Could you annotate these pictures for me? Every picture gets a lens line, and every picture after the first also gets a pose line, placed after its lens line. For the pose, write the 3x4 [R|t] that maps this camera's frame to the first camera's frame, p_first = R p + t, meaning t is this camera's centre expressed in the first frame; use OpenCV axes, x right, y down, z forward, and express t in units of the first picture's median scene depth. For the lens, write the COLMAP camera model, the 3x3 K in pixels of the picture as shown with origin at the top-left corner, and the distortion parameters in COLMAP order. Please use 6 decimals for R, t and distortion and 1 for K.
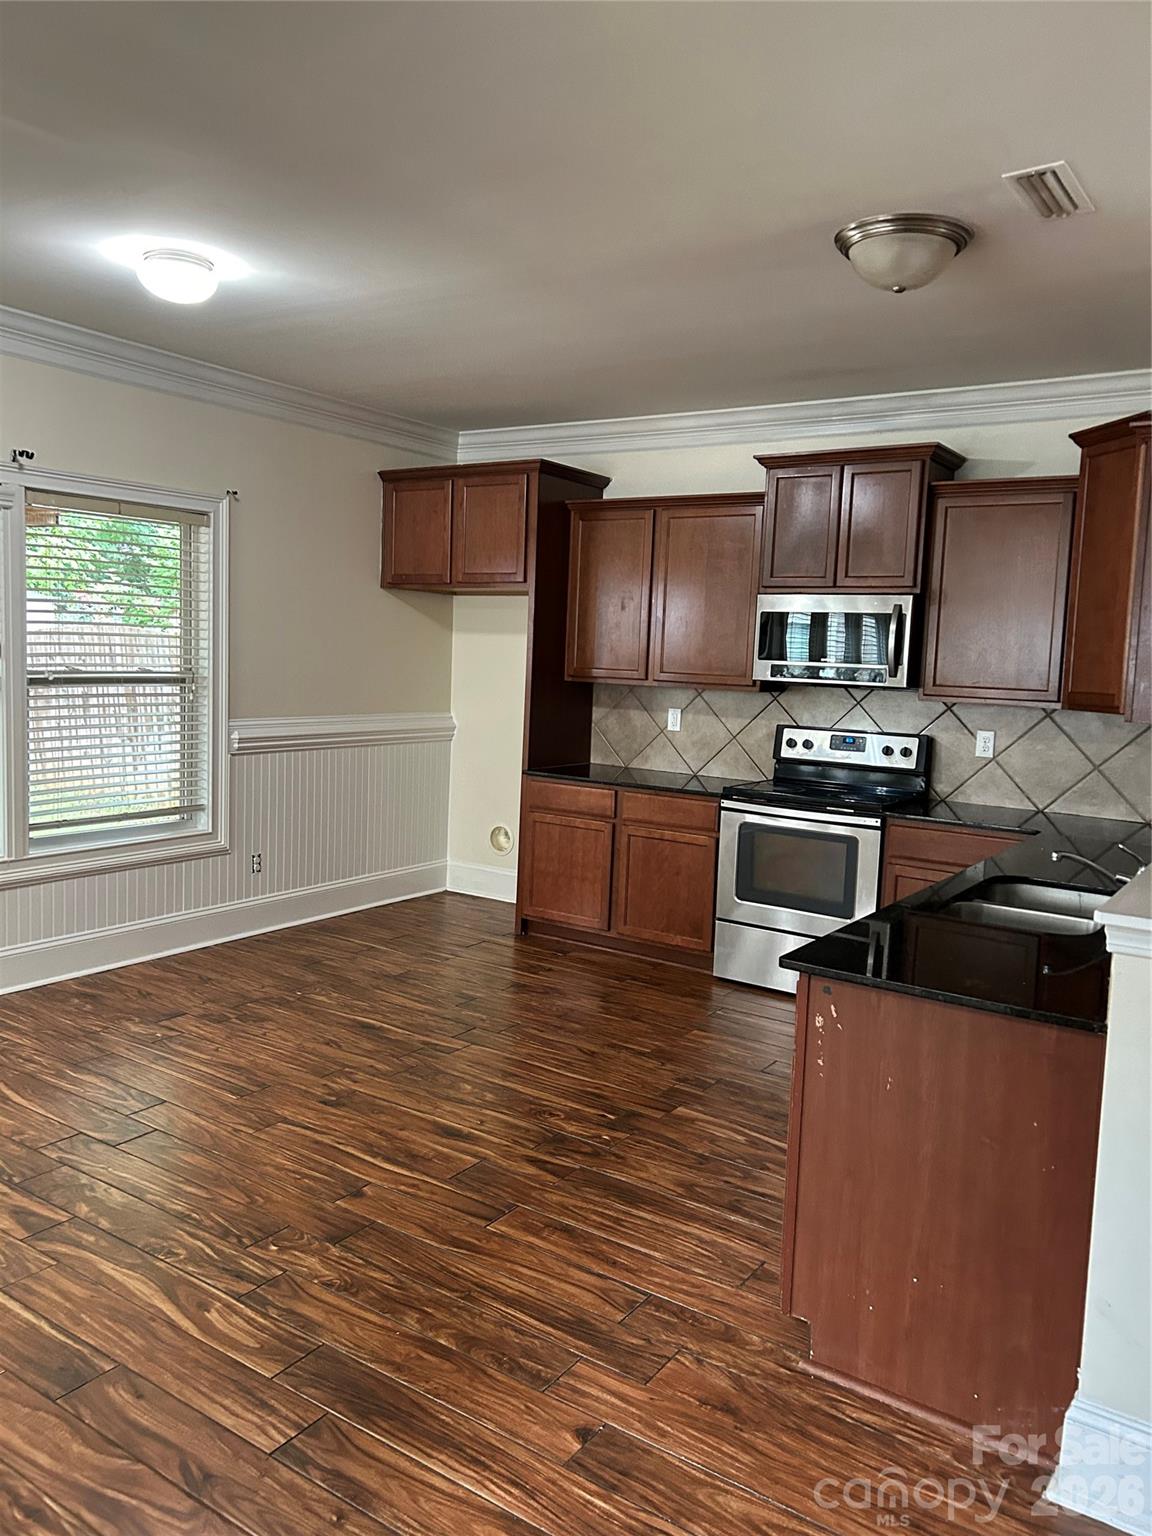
lens RADIAL K [[1155.9, 0, 574.1], [0, 1155.9, 765.9], [0, 0, 1]] dist [-0.007778, -0.000129]
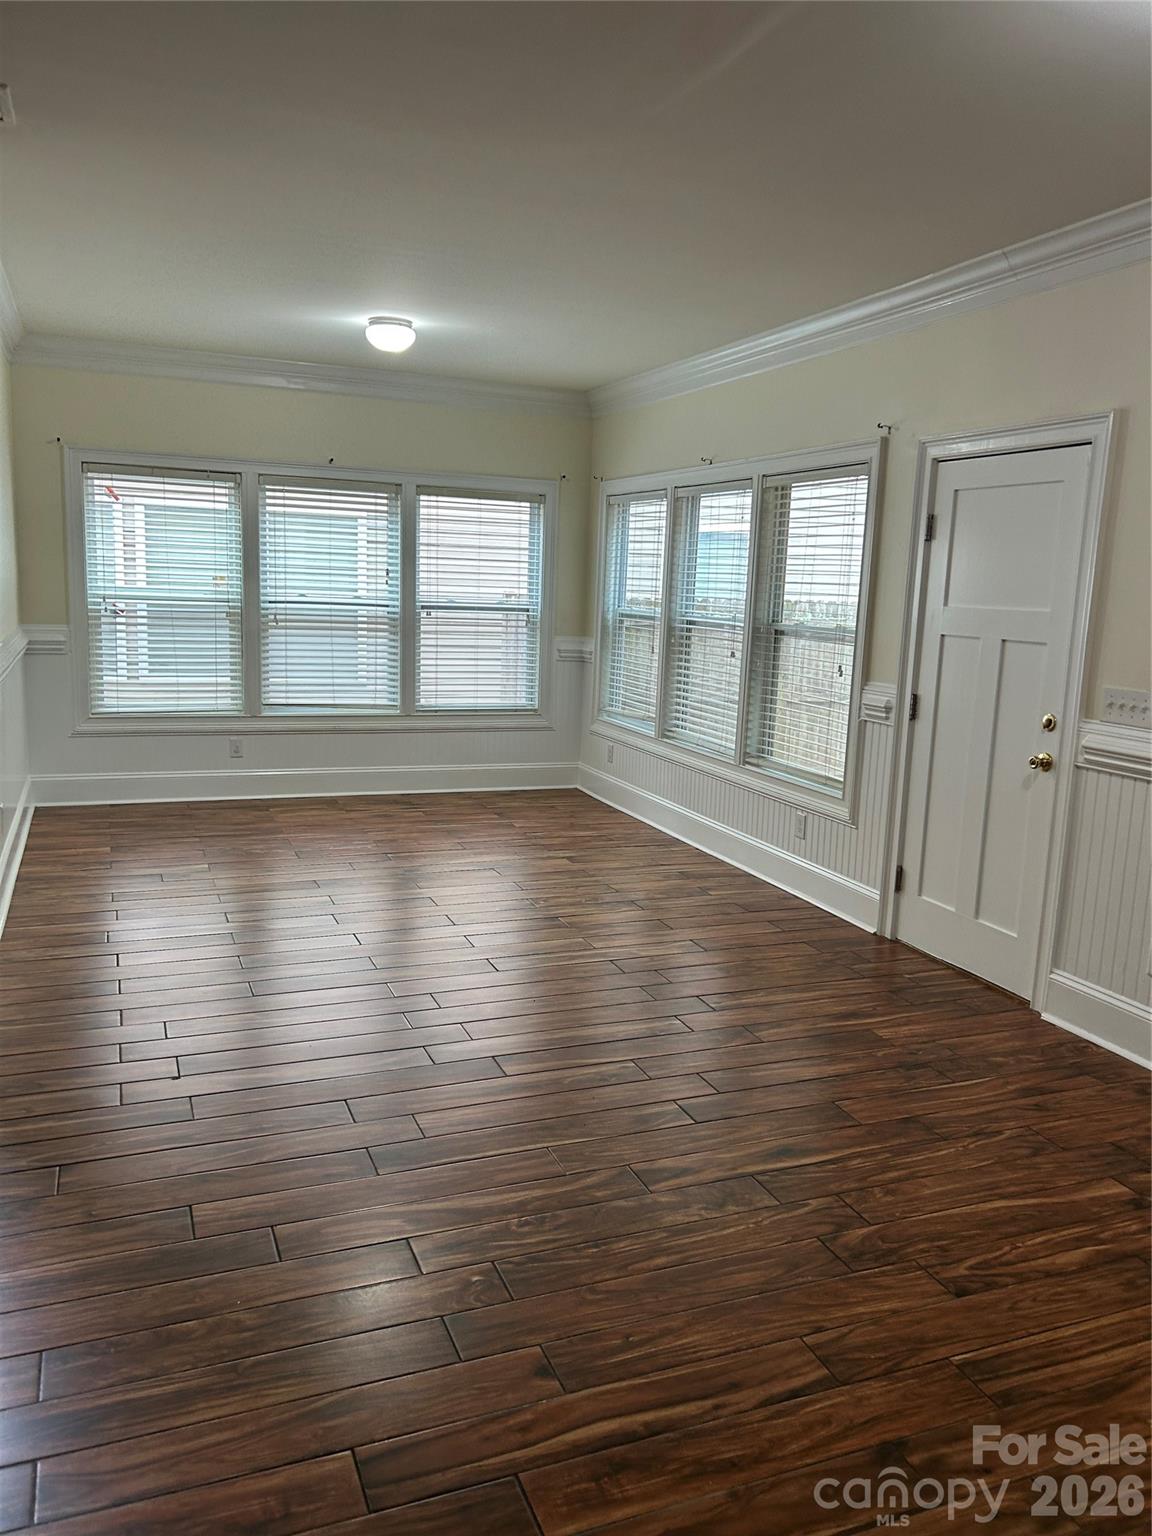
lens RADIAL K [[1155.9, 0, 573.3], [0, 1155.9, 769.8], [0, 0, 1]] dist [-0.007778, -0.000129]
pose [[-0.556536, 0.073770, -0.827542, 0.325058], [-0.148287, 0.971237, 0.186305, -0.104351], [0.817483, 0.226399, -0.529589, 1.206732]]
